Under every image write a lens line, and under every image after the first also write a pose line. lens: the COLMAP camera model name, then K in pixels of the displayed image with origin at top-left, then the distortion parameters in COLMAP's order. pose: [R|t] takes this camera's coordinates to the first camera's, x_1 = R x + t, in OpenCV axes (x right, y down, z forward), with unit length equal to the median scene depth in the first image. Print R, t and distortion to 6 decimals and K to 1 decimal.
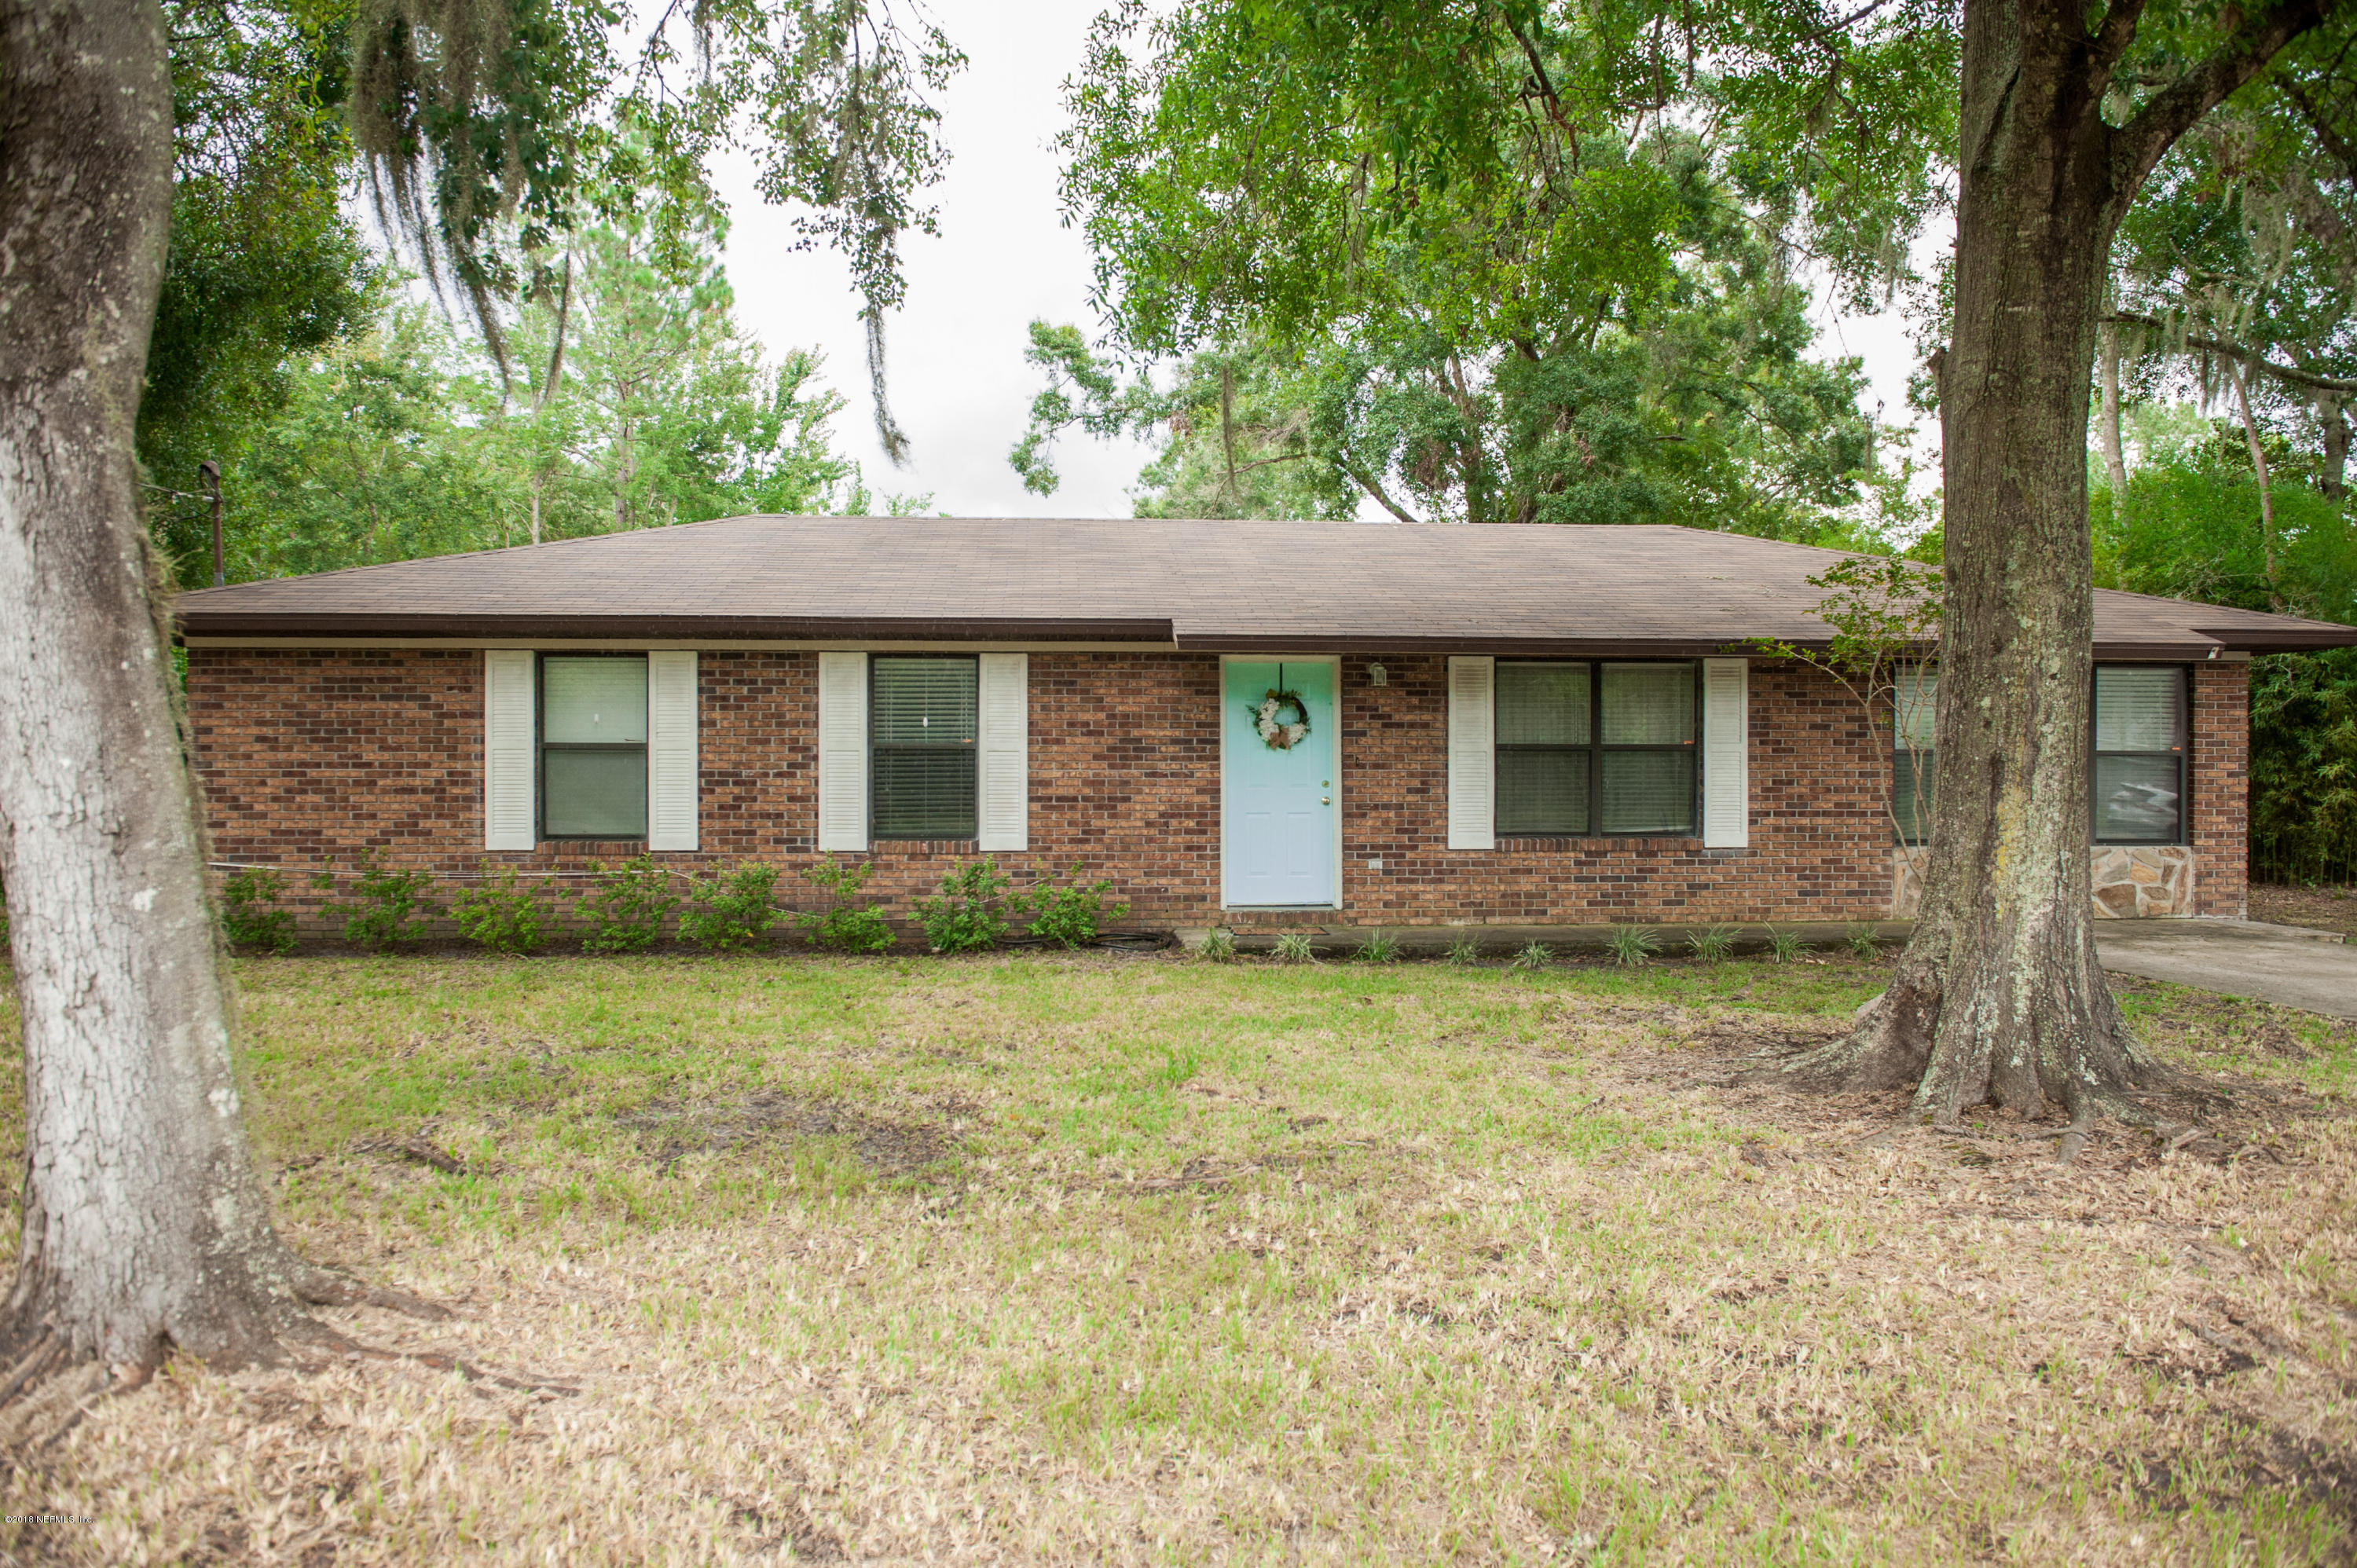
lens RADIAL K [[1600.6, 0, 1182.0], [0, 1600.6, 758.2], [0, 0, 1]] dist [-0.057682, -0.001904]
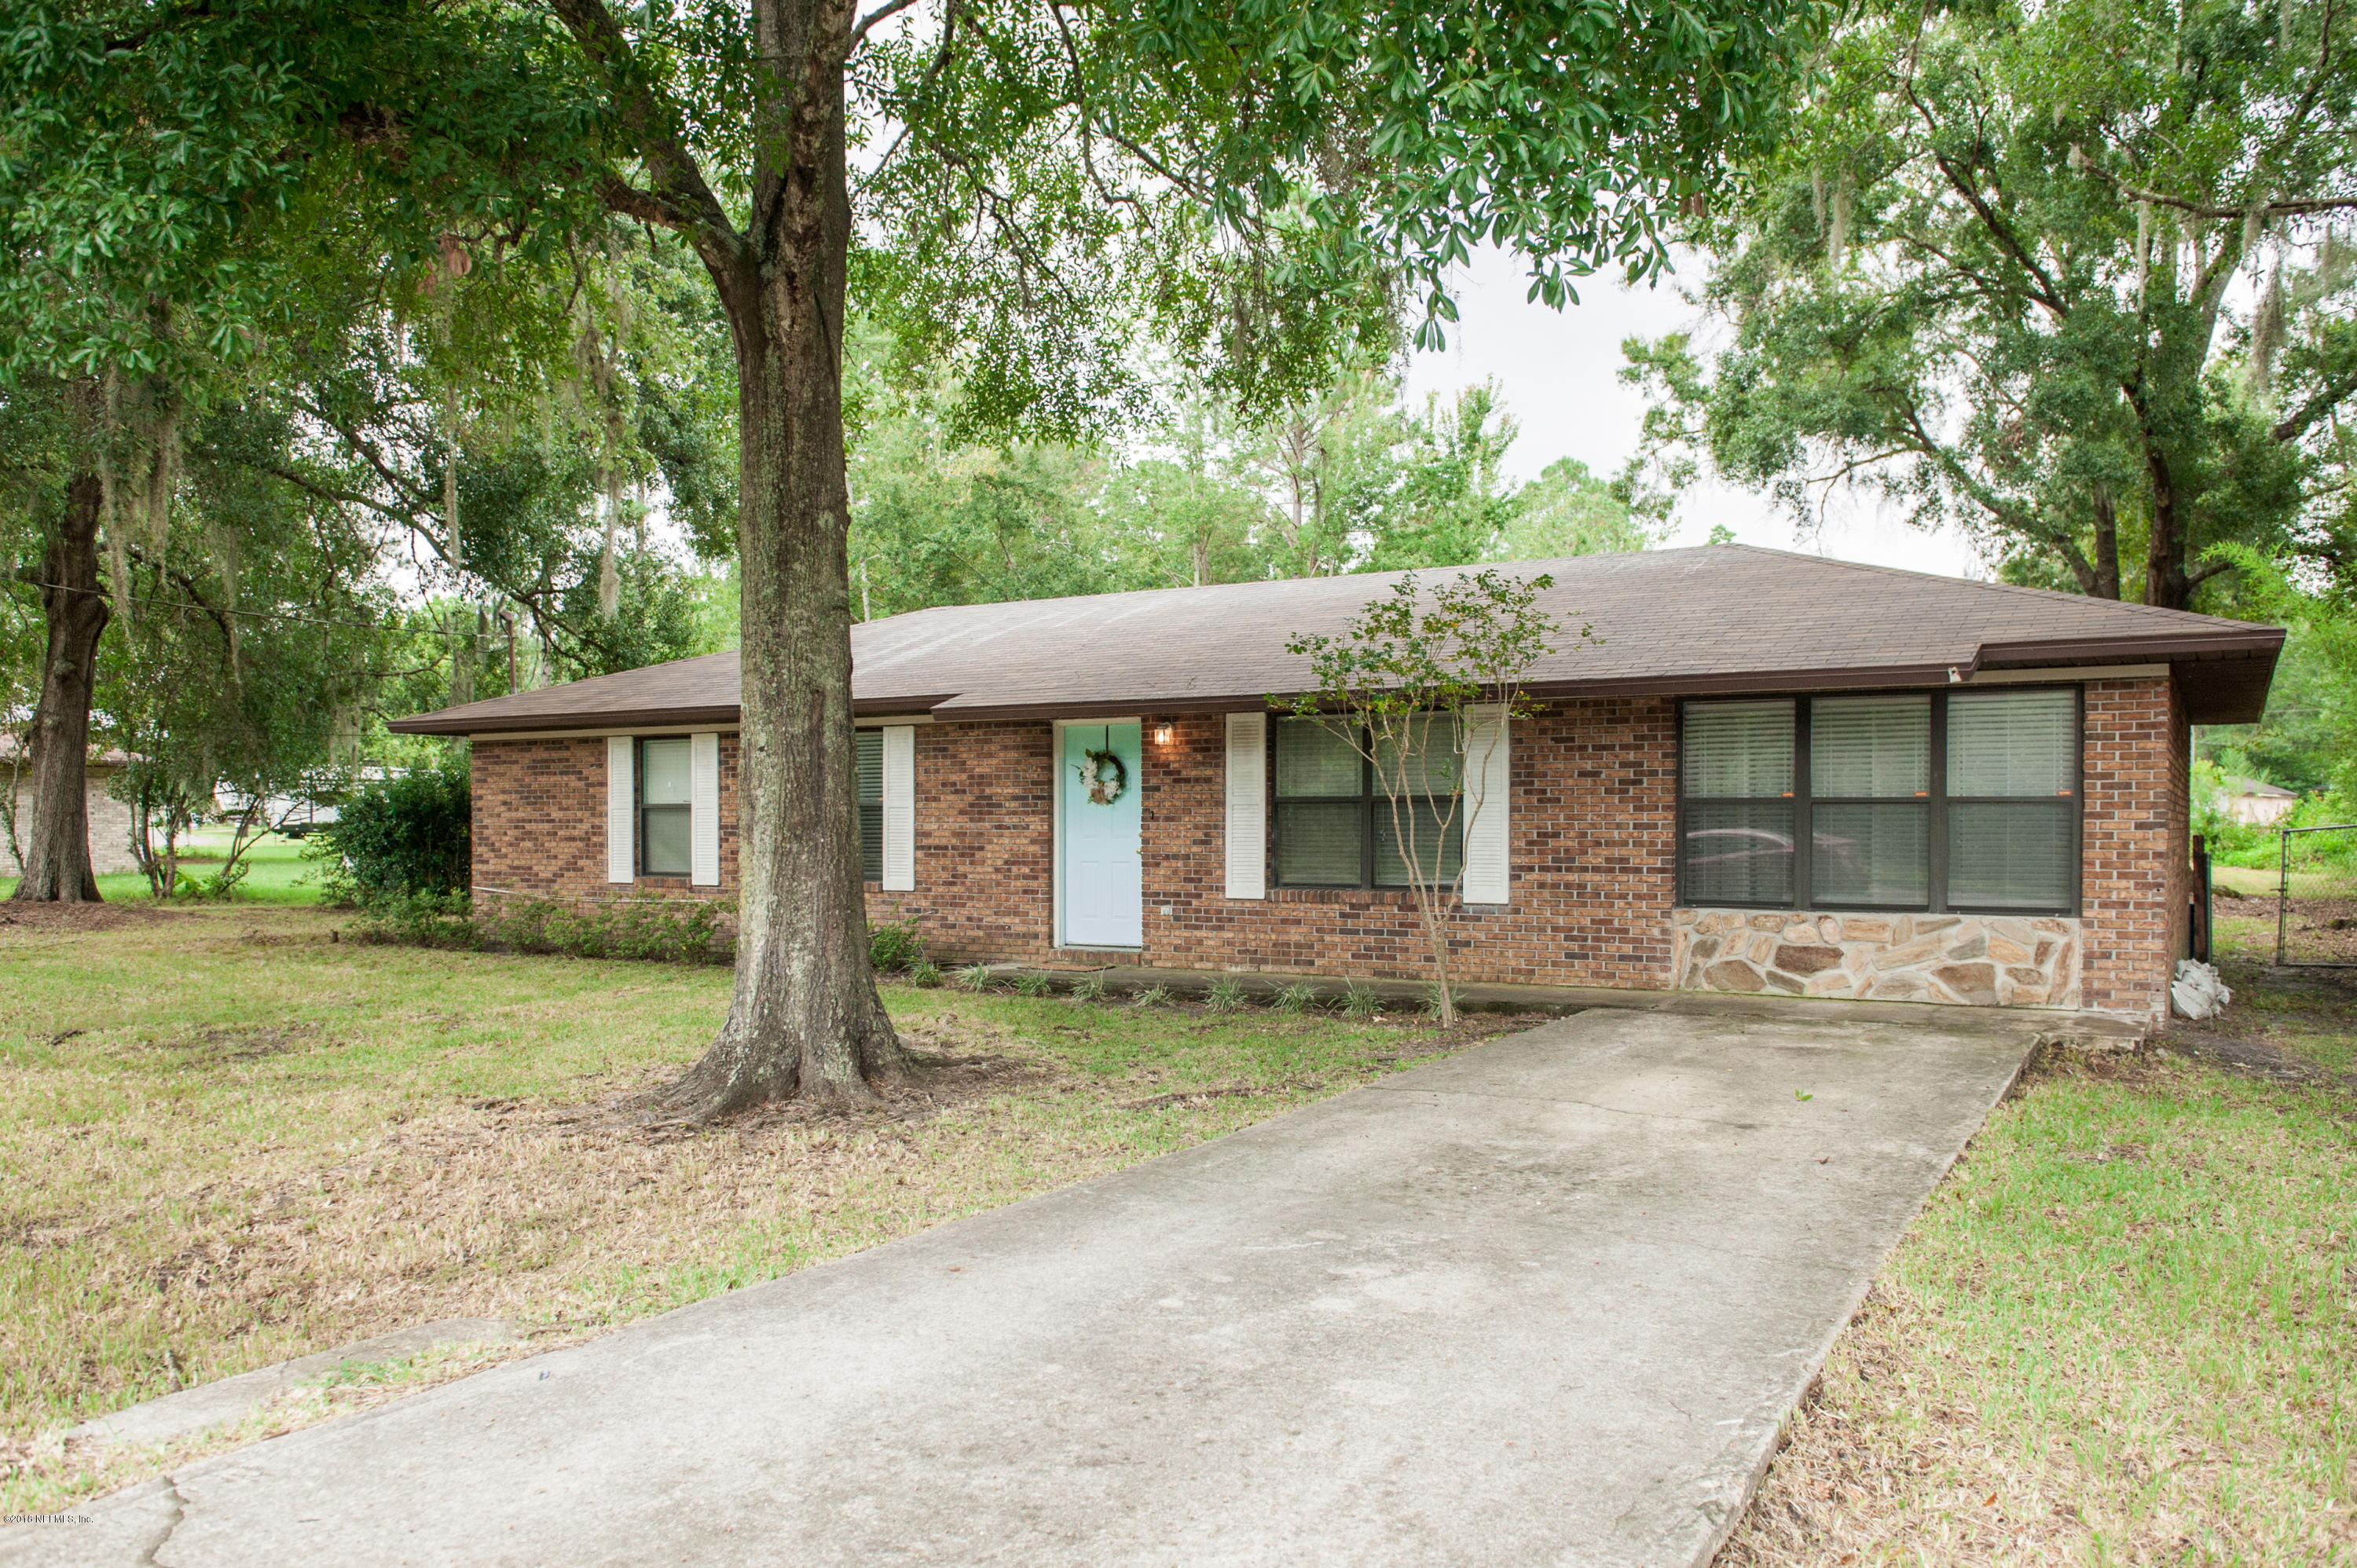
lens RADIAL K [[1700.8, 0, 1113.5], [0, 1700.8, 809.4], [0, 0, 1]] dist [-0.054576, -0.003340]
pose [[0.819686, -0.006723, -0.572773, 0.749113], [0.008216, 0.999966, 0.000019, -0.001773], [0.572754, -0.004722, 0.819714, 0.045541]]
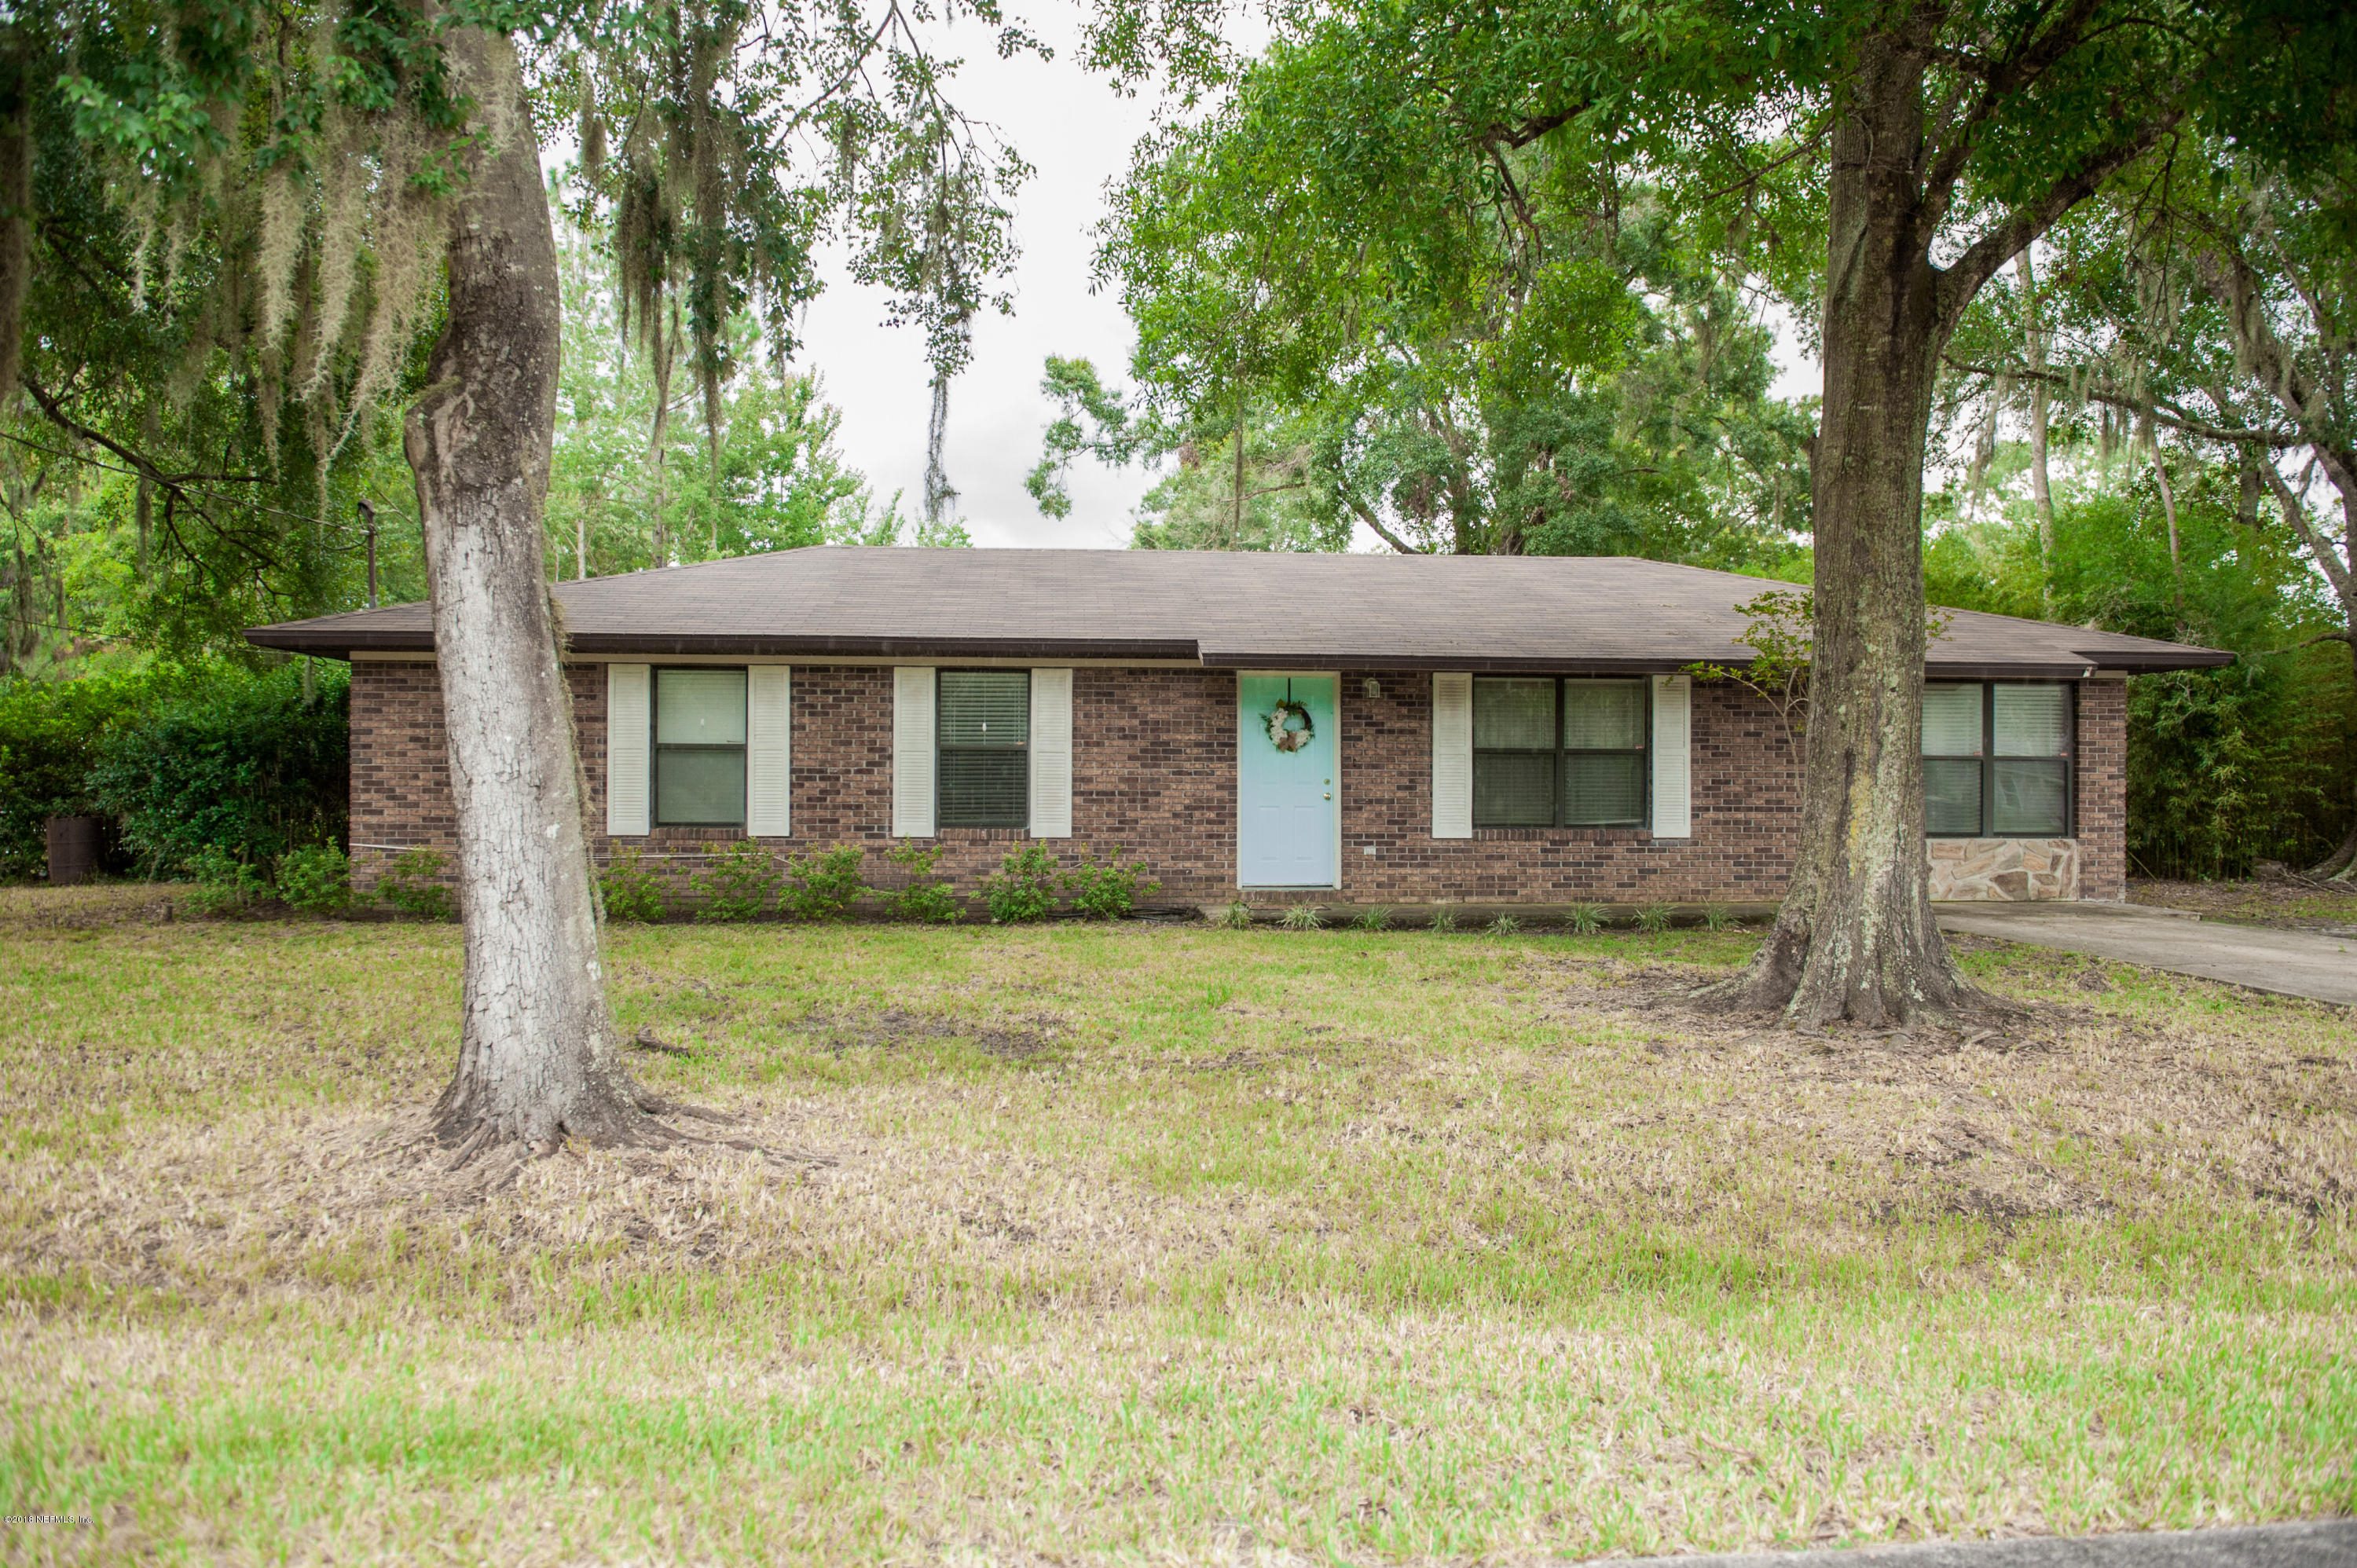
lens RADIAL K [[1560.4, 0, 1174.7], [0, 1560.4, 757.6], [0, 0, 1]] dist [-0.058627, -0.000671]
pose [[0.999987, 0.004025, -0.002975, -0.018273], [-0.004049, 0.999957, -0.008330, 0.008582], [0.002941, 0.008342, 0.999961, -0.137242]]
